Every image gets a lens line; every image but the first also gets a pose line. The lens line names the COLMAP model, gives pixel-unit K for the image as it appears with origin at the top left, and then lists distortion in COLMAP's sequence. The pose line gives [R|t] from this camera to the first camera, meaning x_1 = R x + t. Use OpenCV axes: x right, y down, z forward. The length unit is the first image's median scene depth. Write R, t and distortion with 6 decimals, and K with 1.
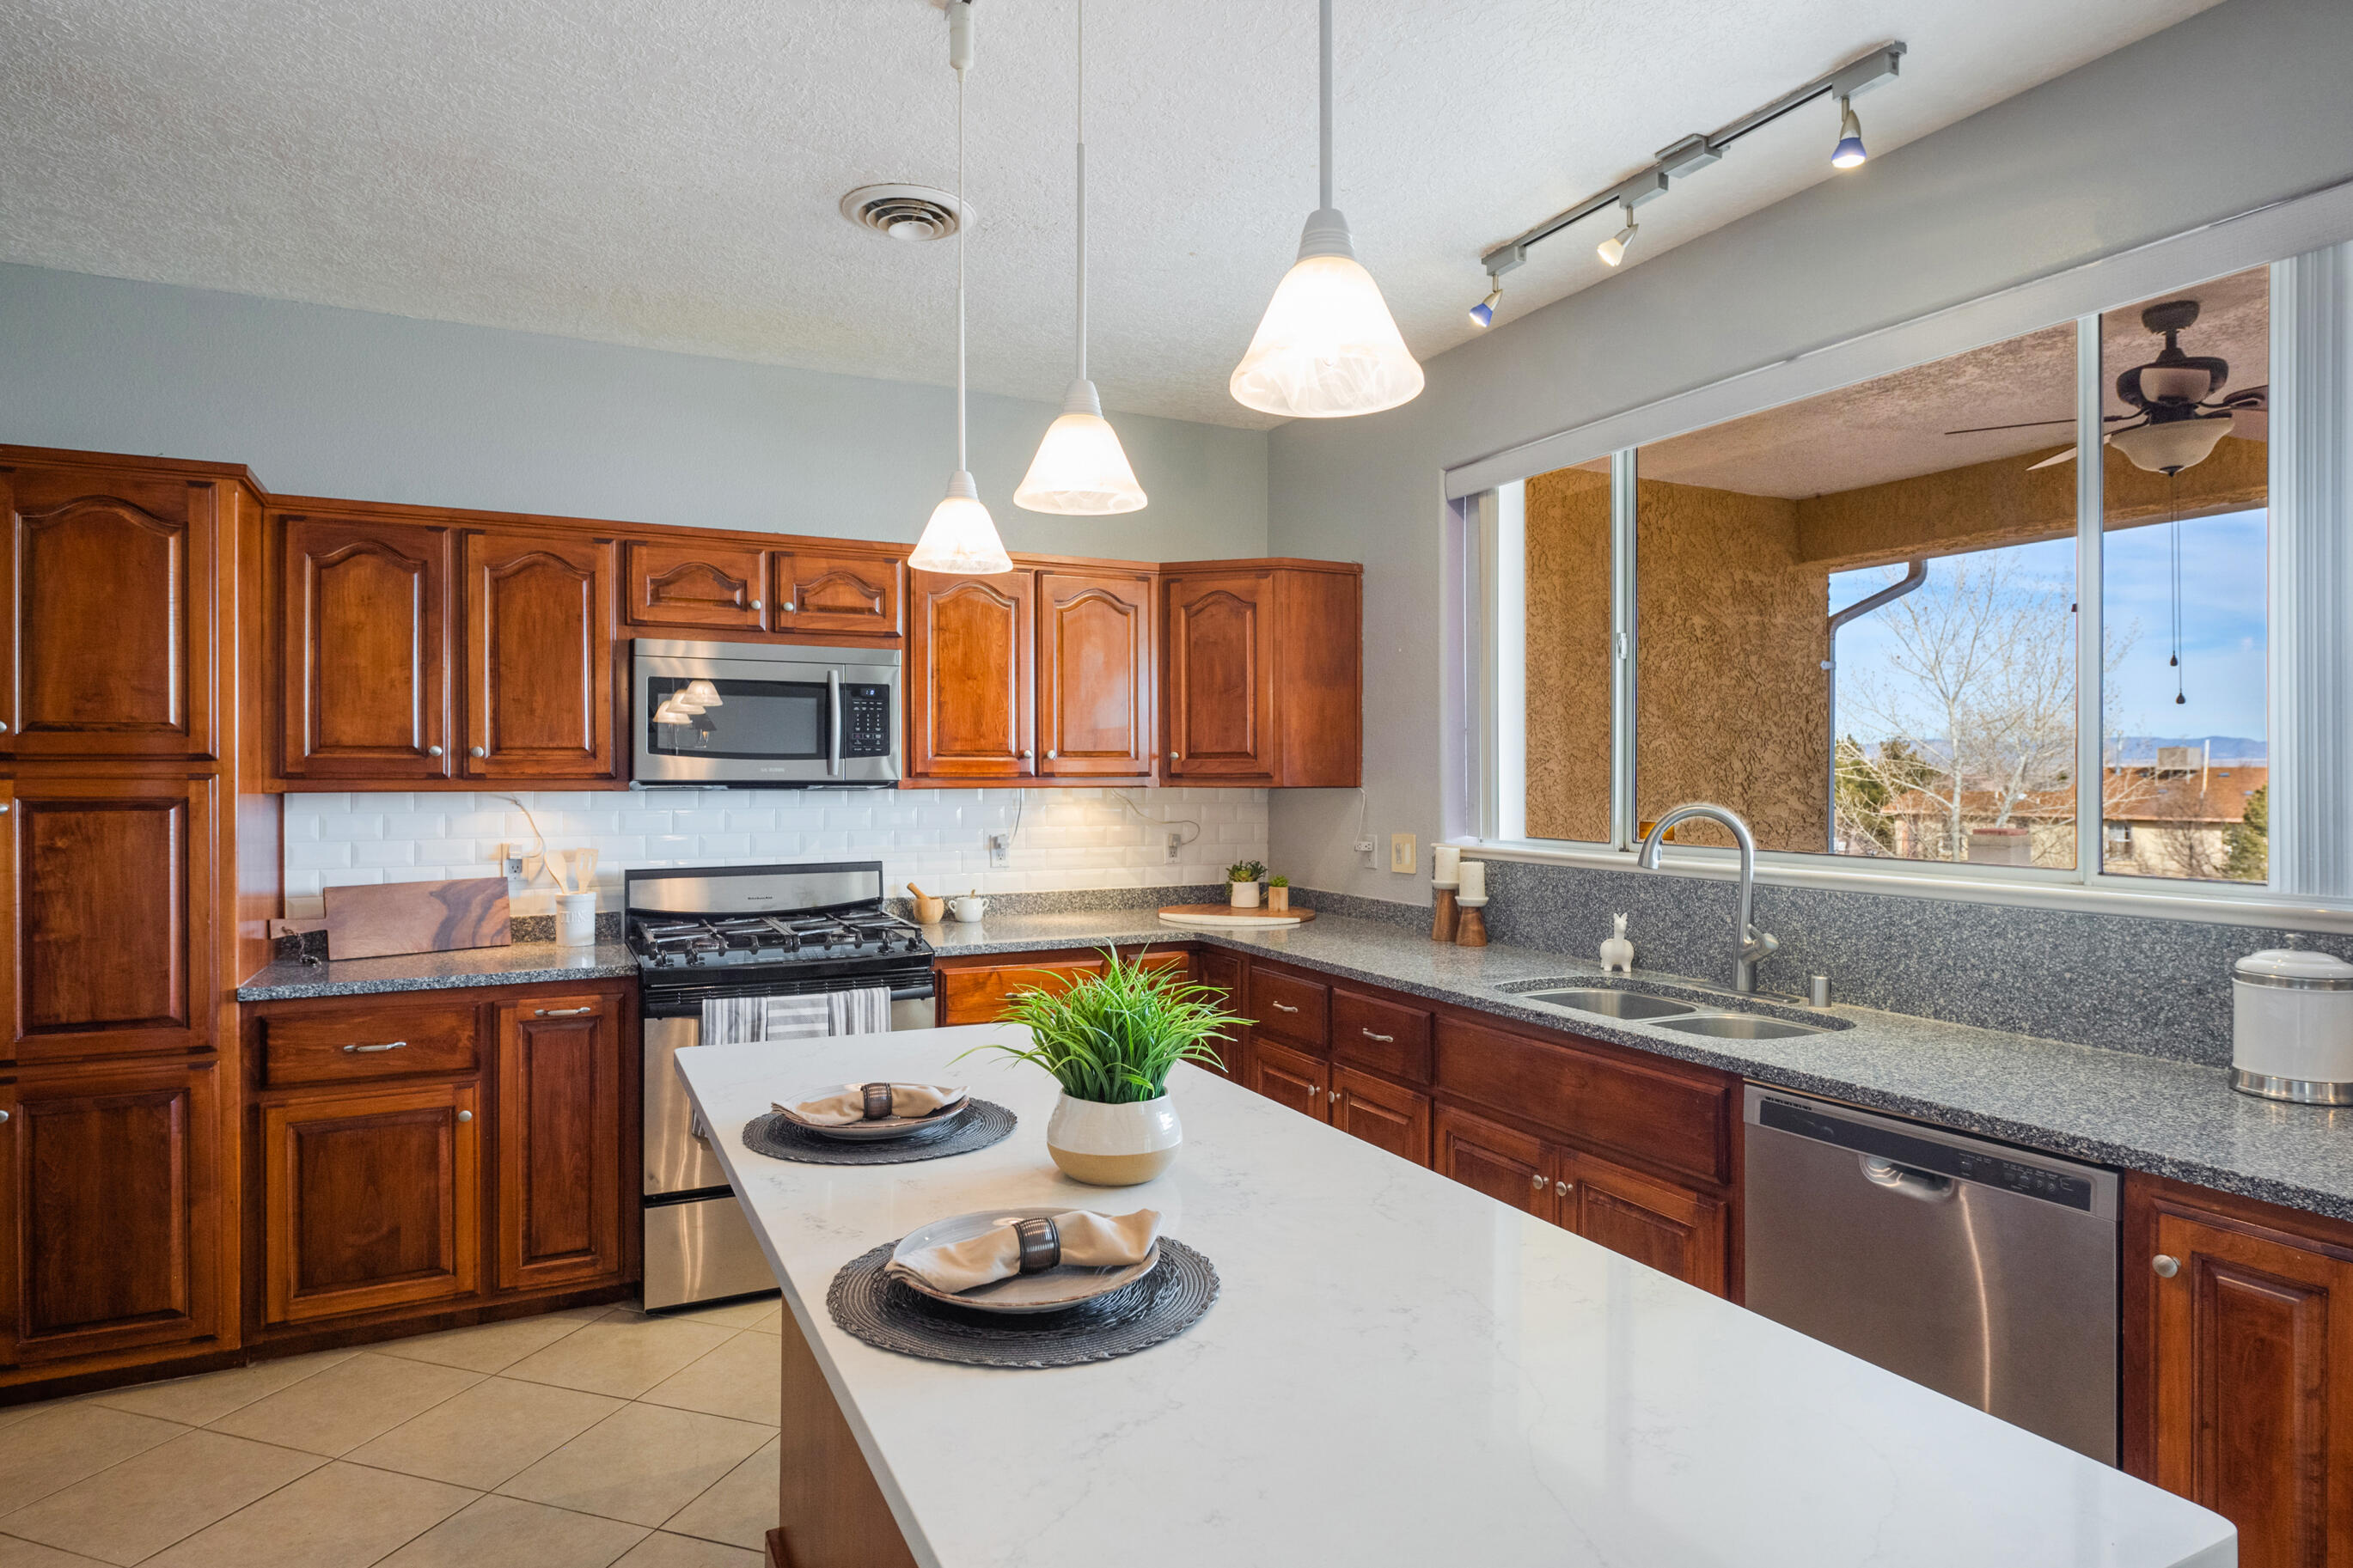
lens RADIAL K [[1336.1, 0, 1185.3], [0, 1336.1, 775.7], [0, 0, 1]] dist [-0.000862, -0.002610]
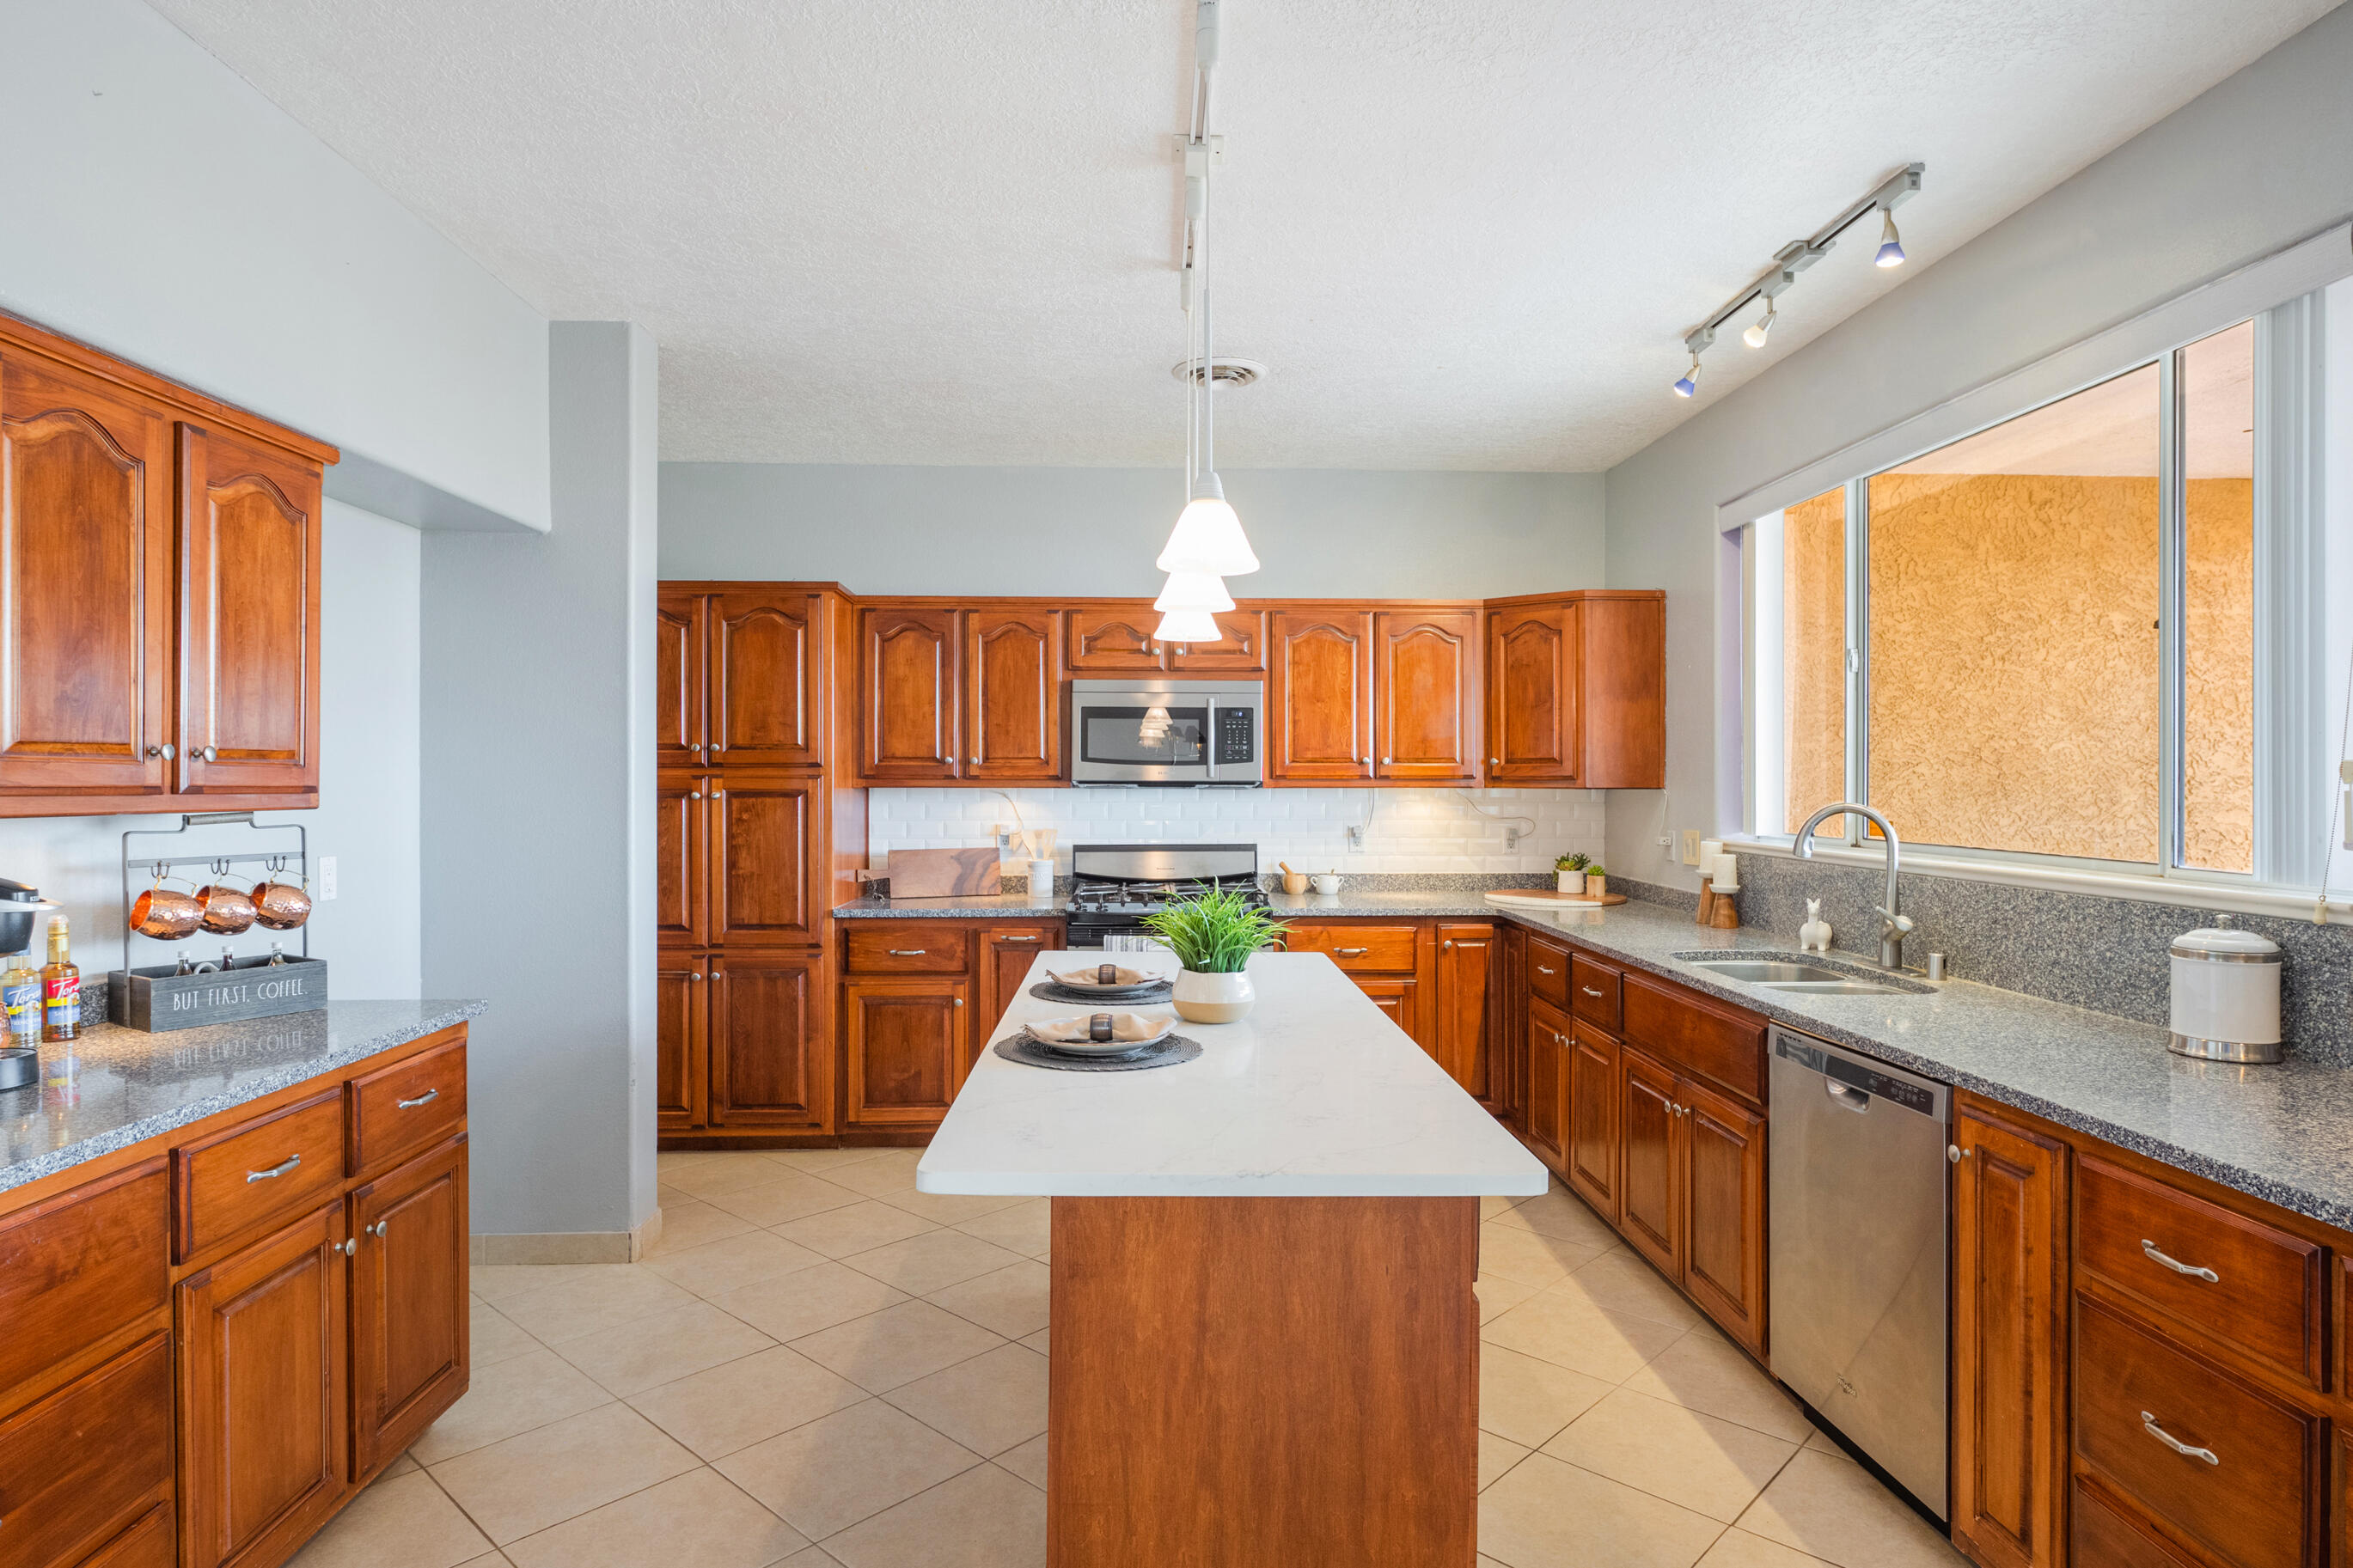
lens RADIAL K [[1336.1, 0, 1171.4], [0, 1336.1, 784.9], [0, 0, 1]] dist [-0.000862, -0.002610]
pose [[0.906850, 0.003815, -0.421437, 0.317299], [-0.002536, 0.999990, 0.003595, 0.003276], [0.421447, -0.002192, 0.906850, -0.268579]]
